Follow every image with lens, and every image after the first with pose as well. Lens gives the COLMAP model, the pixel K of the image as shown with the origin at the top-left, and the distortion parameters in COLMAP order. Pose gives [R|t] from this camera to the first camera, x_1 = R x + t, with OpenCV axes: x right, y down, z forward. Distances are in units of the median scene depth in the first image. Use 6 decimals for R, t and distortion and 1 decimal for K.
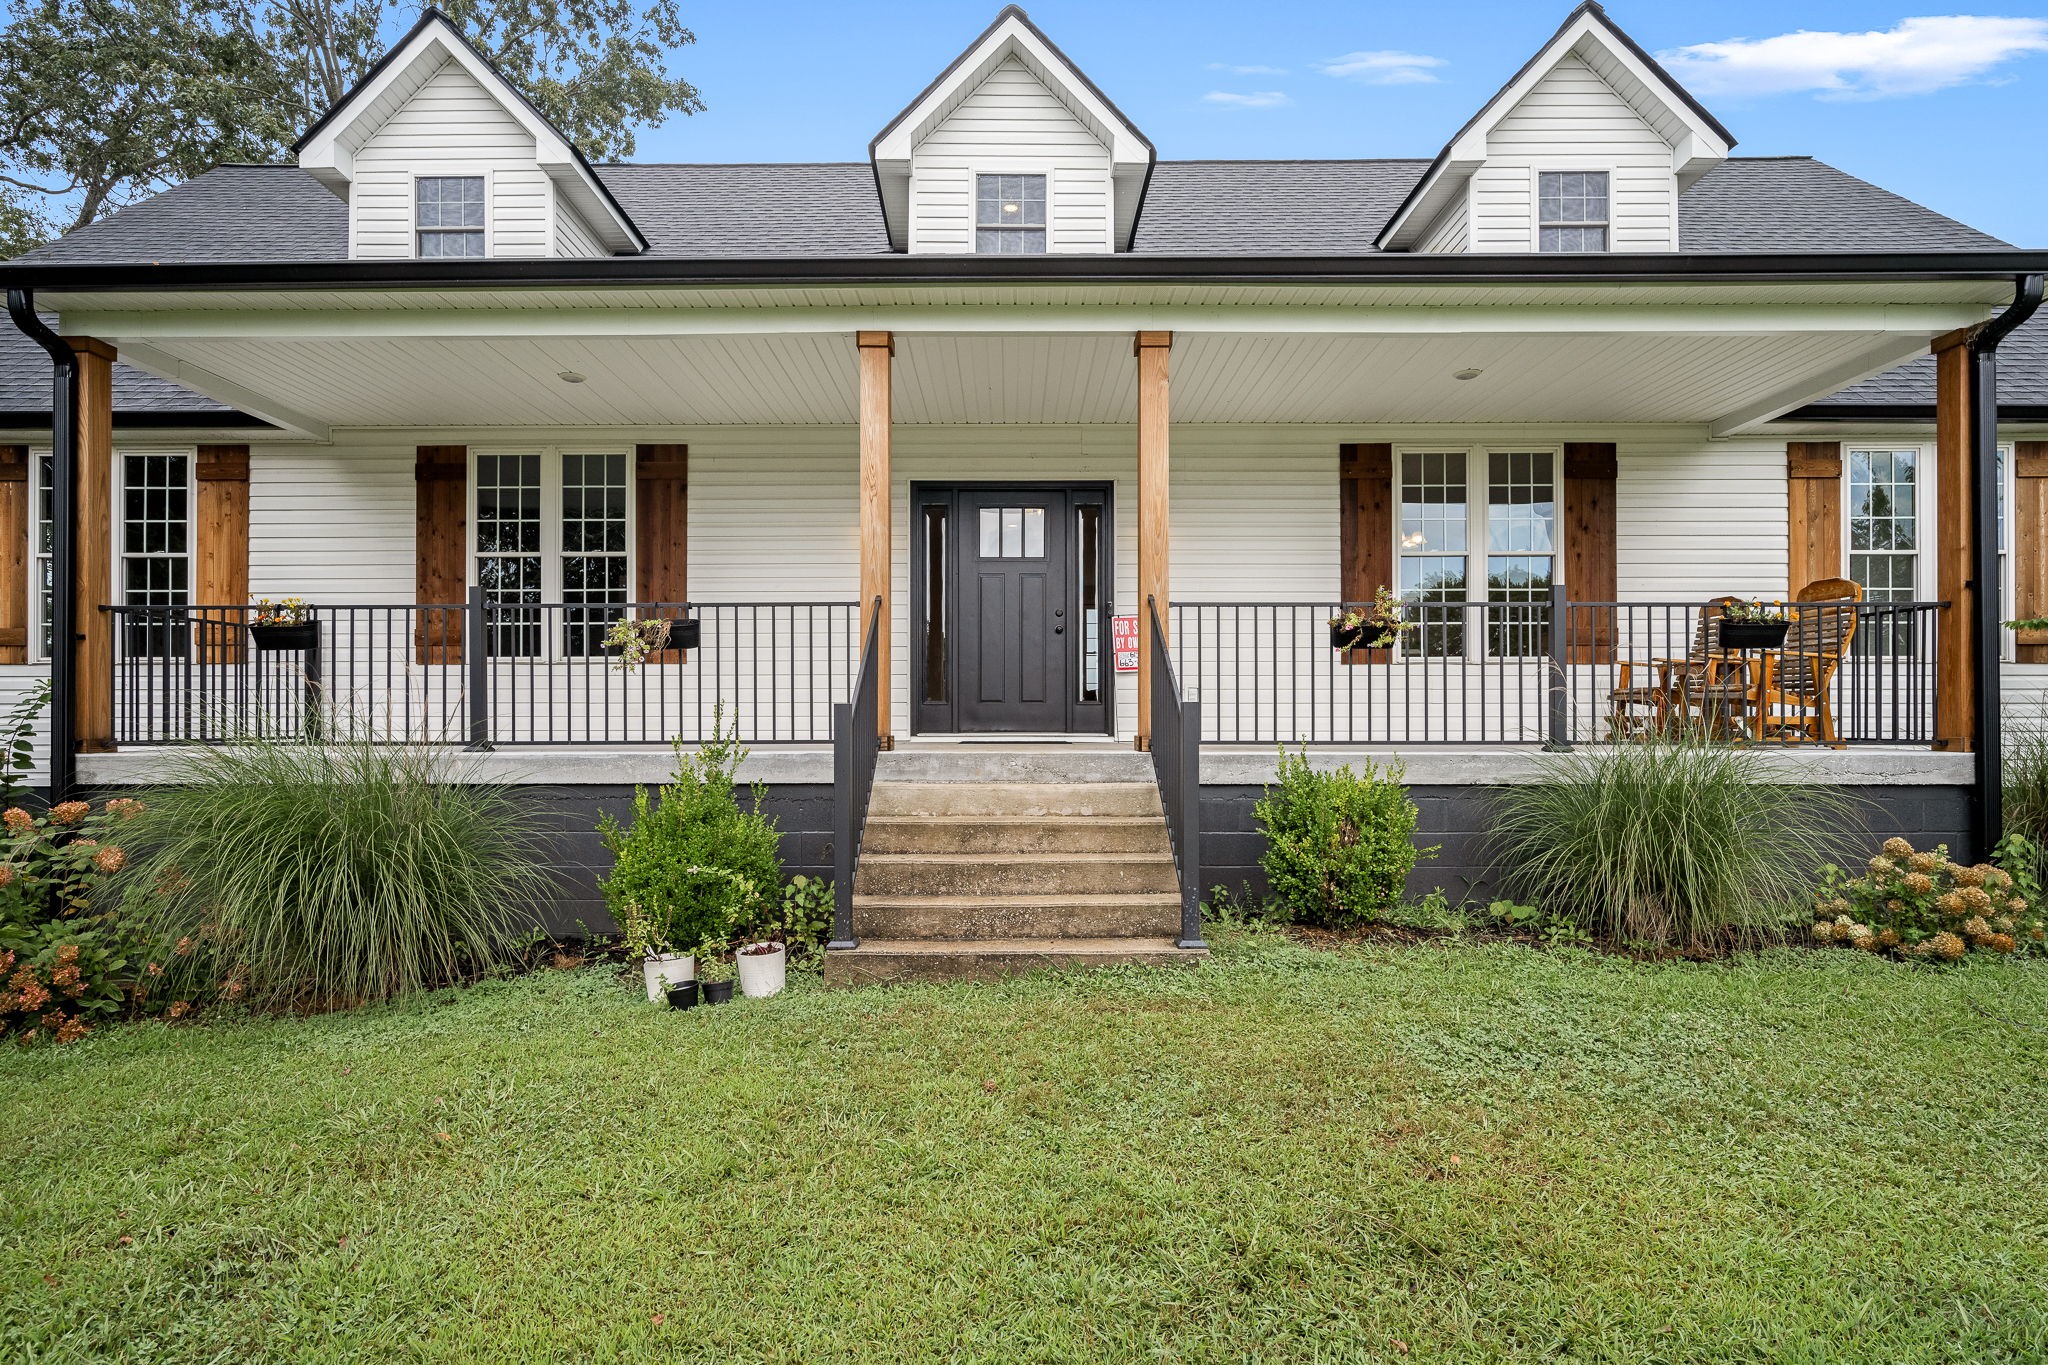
lens RADIAL K [[1035.2, 0, 1011.2], [0, 1035.2, 732.9], [0, 0, 1]] dist [-0.003305, -0.000500]
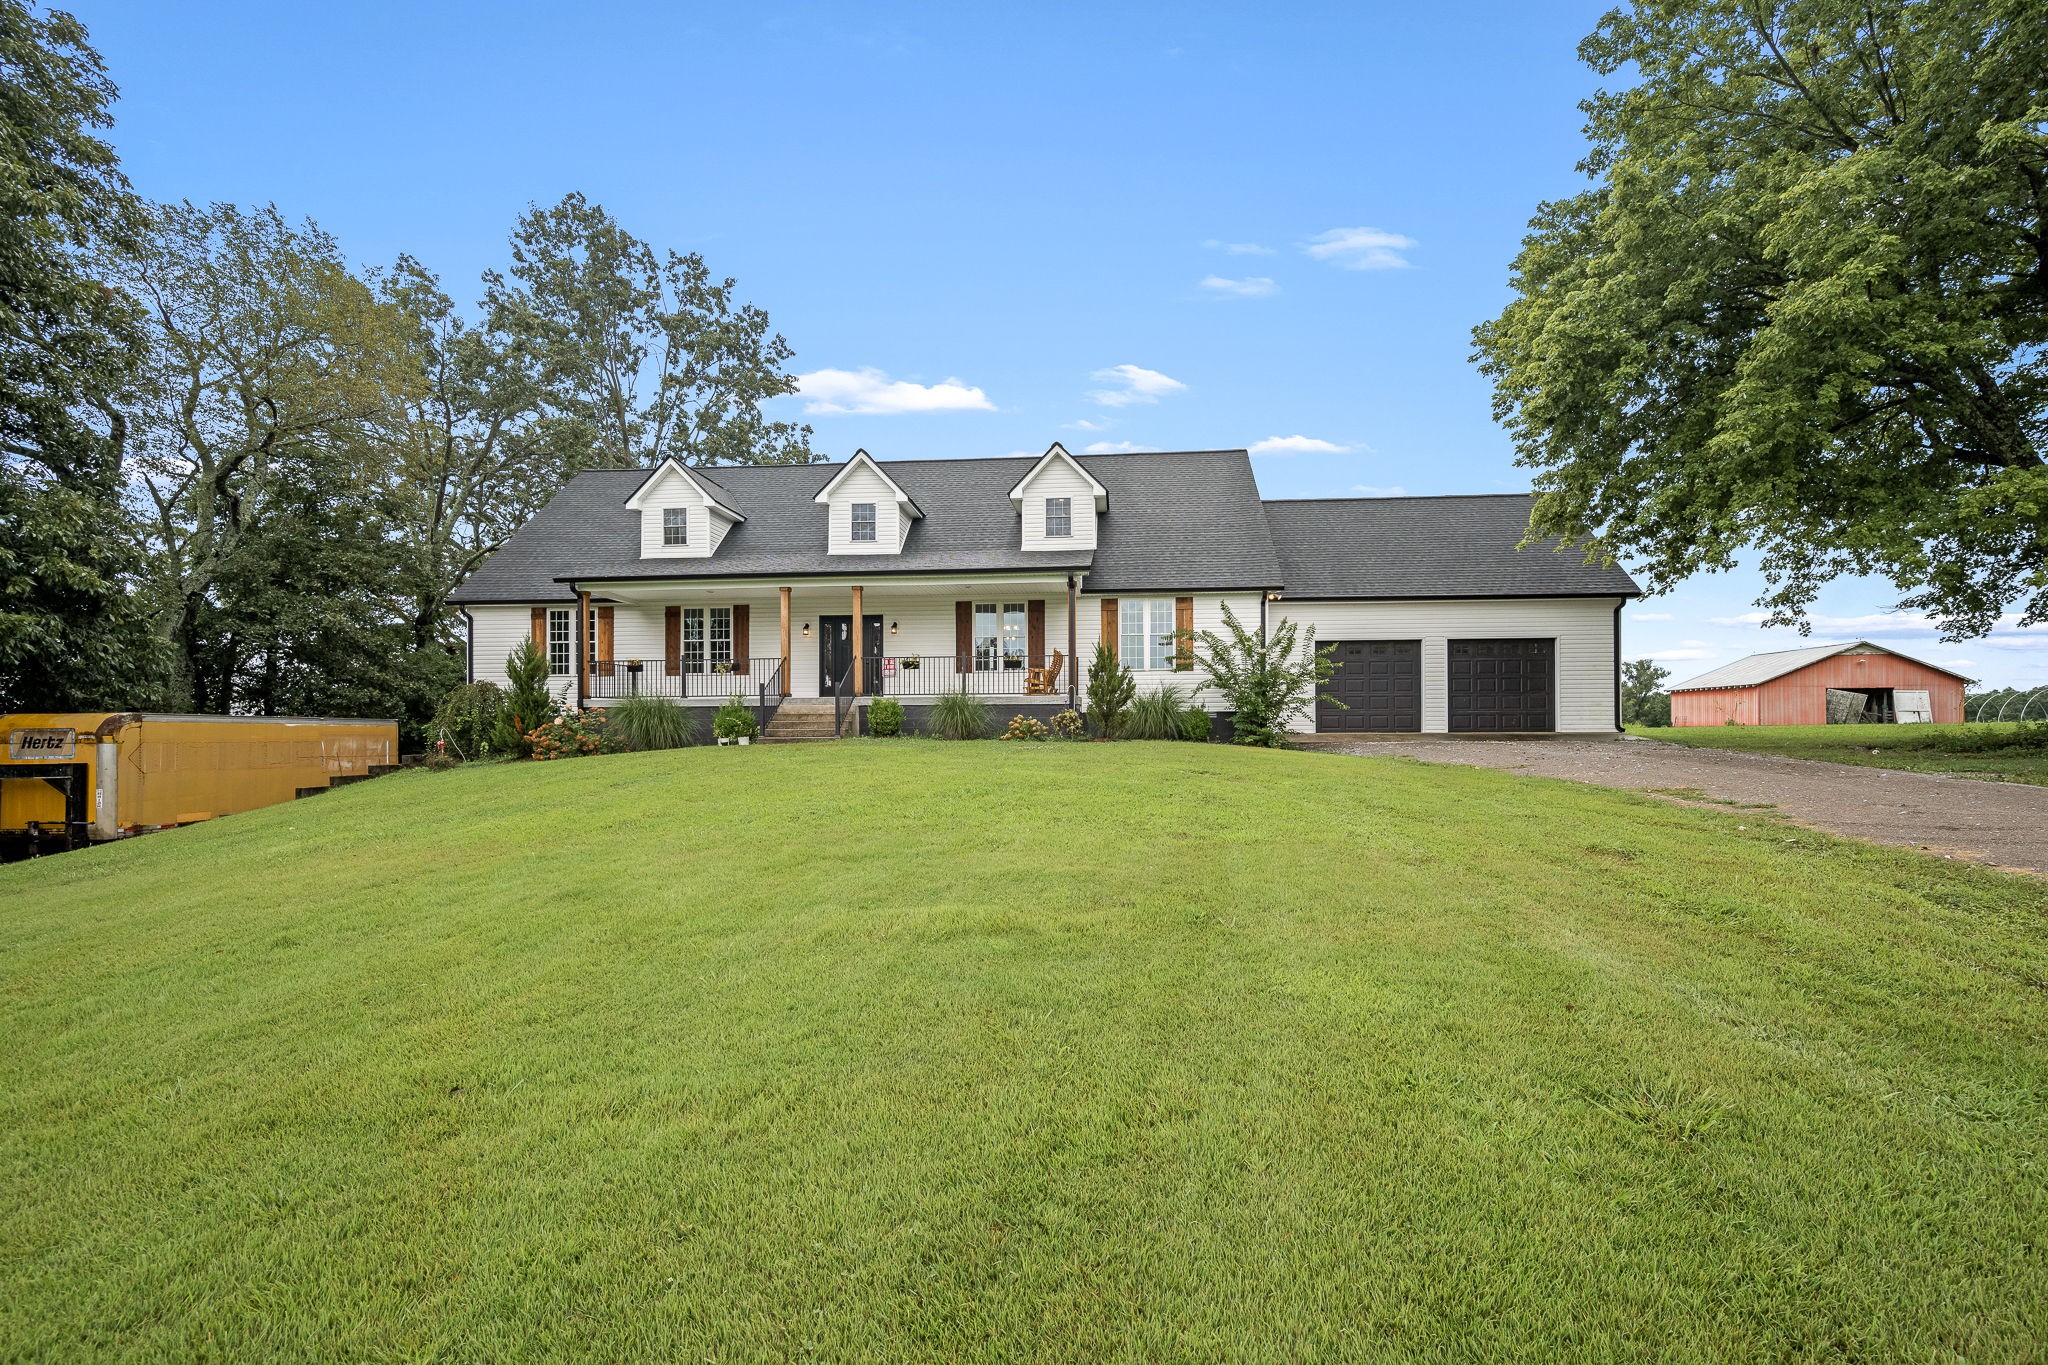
lens RADIAL K [[817.3, 0, 1032.1], [0, 817.3, 740.4], [0, 0, 1]] dist [-0.000624, -0.000324]
pose [[0.996712, -0.002438, -0.080989, 0.736197], [0.002624, 0.999994, 0.002184, 0.126277], [0.080983, -0.002390, 0.996713, -1.386139]]
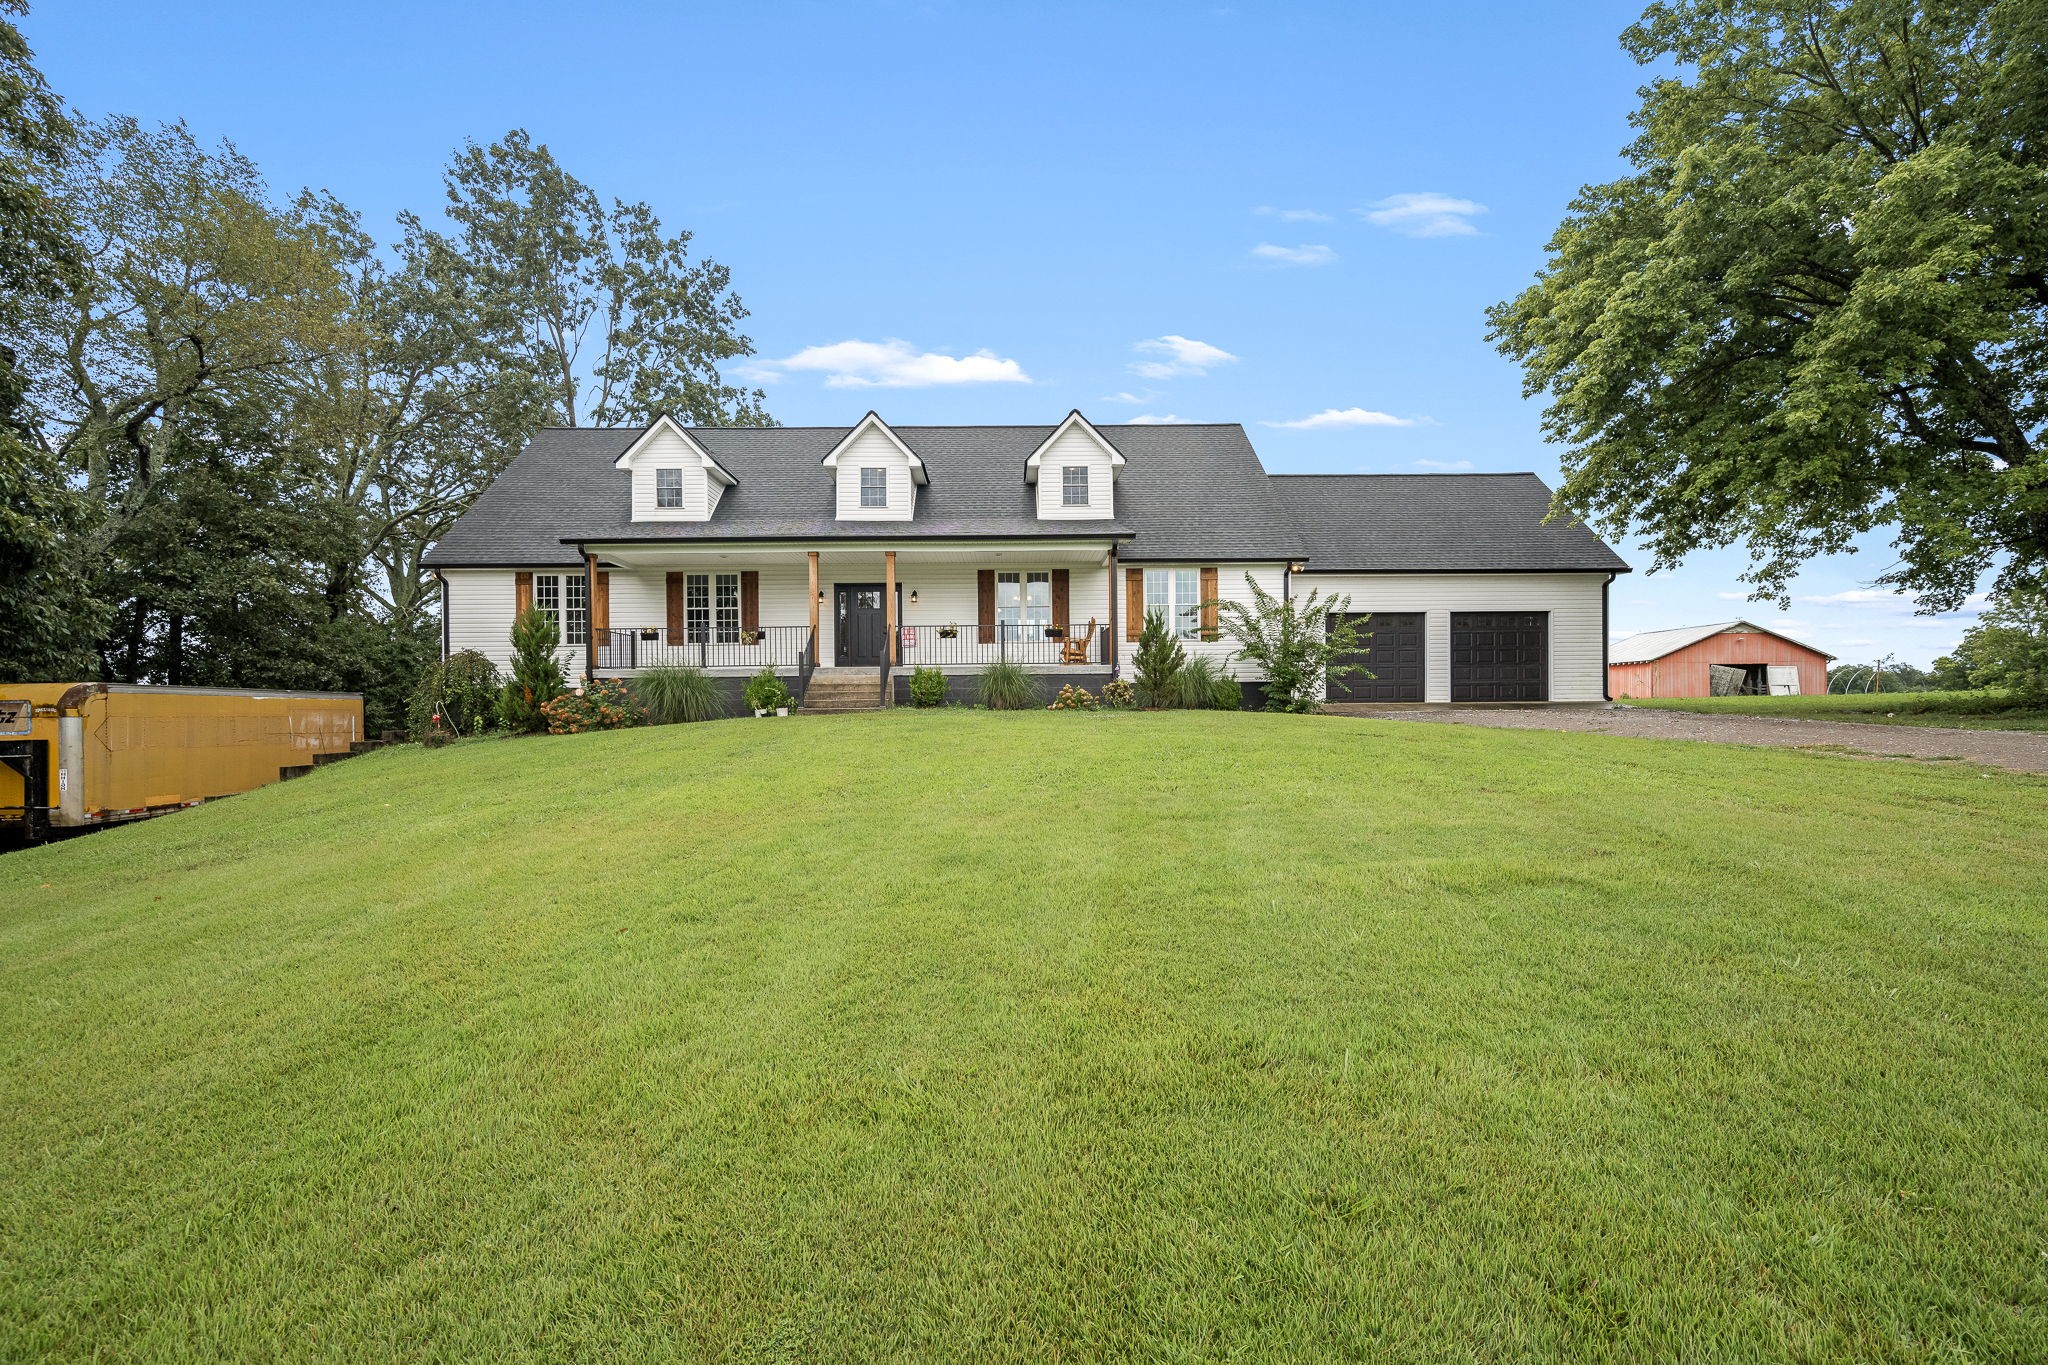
lens RADIAL K [[814.9, 0, 1004.9], [0, 814.9, 728.8], [0, 0, 1]] dist [-0.000892, -0.000004]
pose [[0.999916, -0.008500, 0.009793, 0.369056], [0.008355, 0.999855, 0.014805, 0.144815], [-0.009917, -0.014722, 0.999842, -1.356999]]
